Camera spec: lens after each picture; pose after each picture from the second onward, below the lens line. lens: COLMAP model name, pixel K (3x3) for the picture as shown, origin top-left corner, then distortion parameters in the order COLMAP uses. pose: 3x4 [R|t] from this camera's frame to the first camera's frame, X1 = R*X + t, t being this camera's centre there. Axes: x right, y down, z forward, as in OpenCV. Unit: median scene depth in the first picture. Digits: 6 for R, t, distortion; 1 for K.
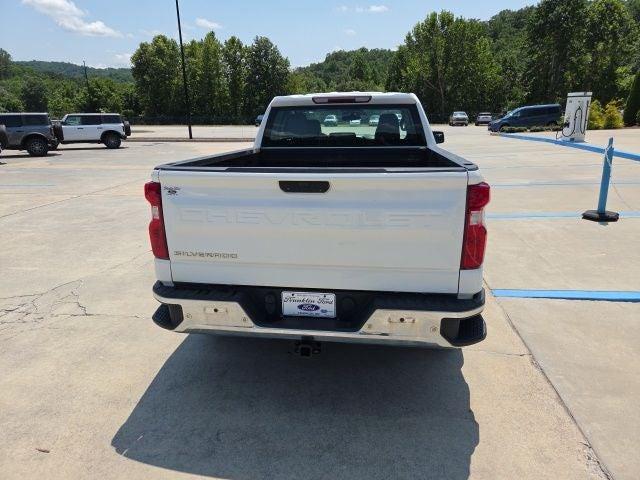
lens RADIAL K [[427.5, 0, 314.7], [0, 427.5, 234.5], [0, 0, 1]] dist [0.066935, -0.047098]
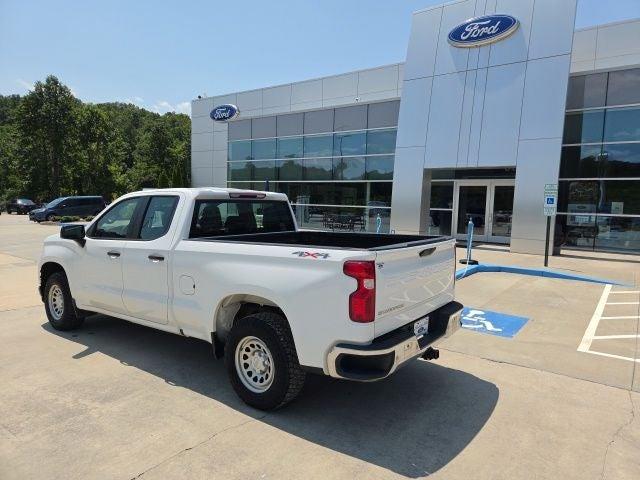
lens RADIAL K [[427.5, 0, 325.9], [0, 427.5, 234.3], [0, 0, 1]] dist [0.066935, -0.047098]
pose [[0.475649, -0.047936, 0.878328, -0.193542], [0.221352, 0.972905, -0.066774, -0.017559], [-0.851329, 0.226181, 0.473372, 0.059831]]
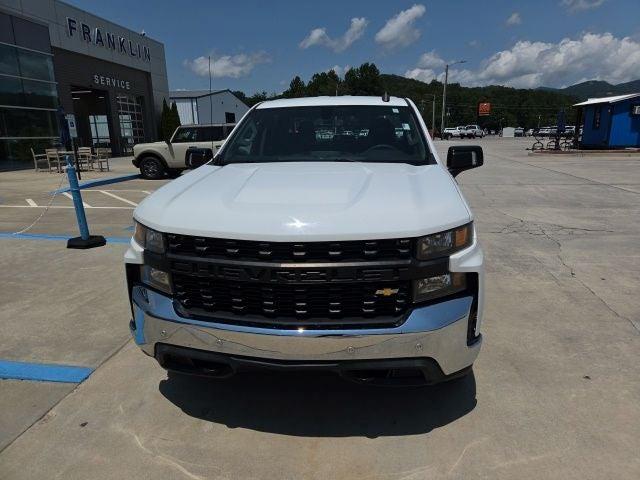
lens RADIAL K [[427.5, 0, 326.6], [0, 427.5, 231.2], [0, 0, 1]] dist [0.066935, -0.047098]
pose [[-0.999499, 0.029441, -0.011646, 0.030810], [0.019998, 0.872236, 0.488676, -0.133945], [0.024545, 0.488198, -0.872388, 0.493788]]
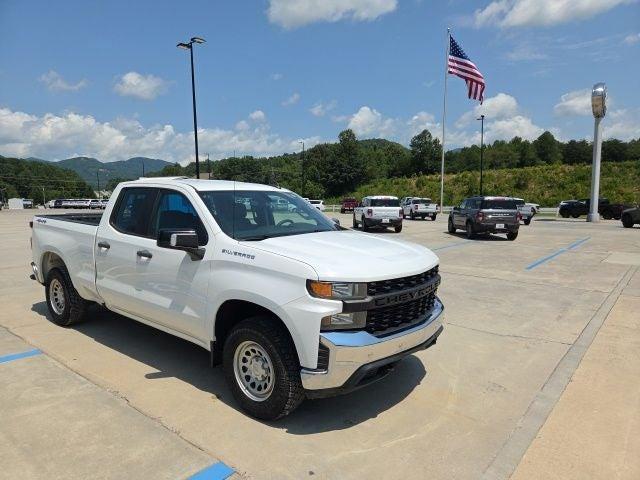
lens RADIAL K [[427.5, 0, 314.6], [0, 427.5, 248.4], [0, 0, 1]] dist [0.066935, -0.047098]
pose [[-0.519053, 0.114418, -0.847049, 0.216492], [-0.226630, 0.937108, 0.265457, -0.130404], [0.824150, 0.329753, -0.460478, 0.449362]]
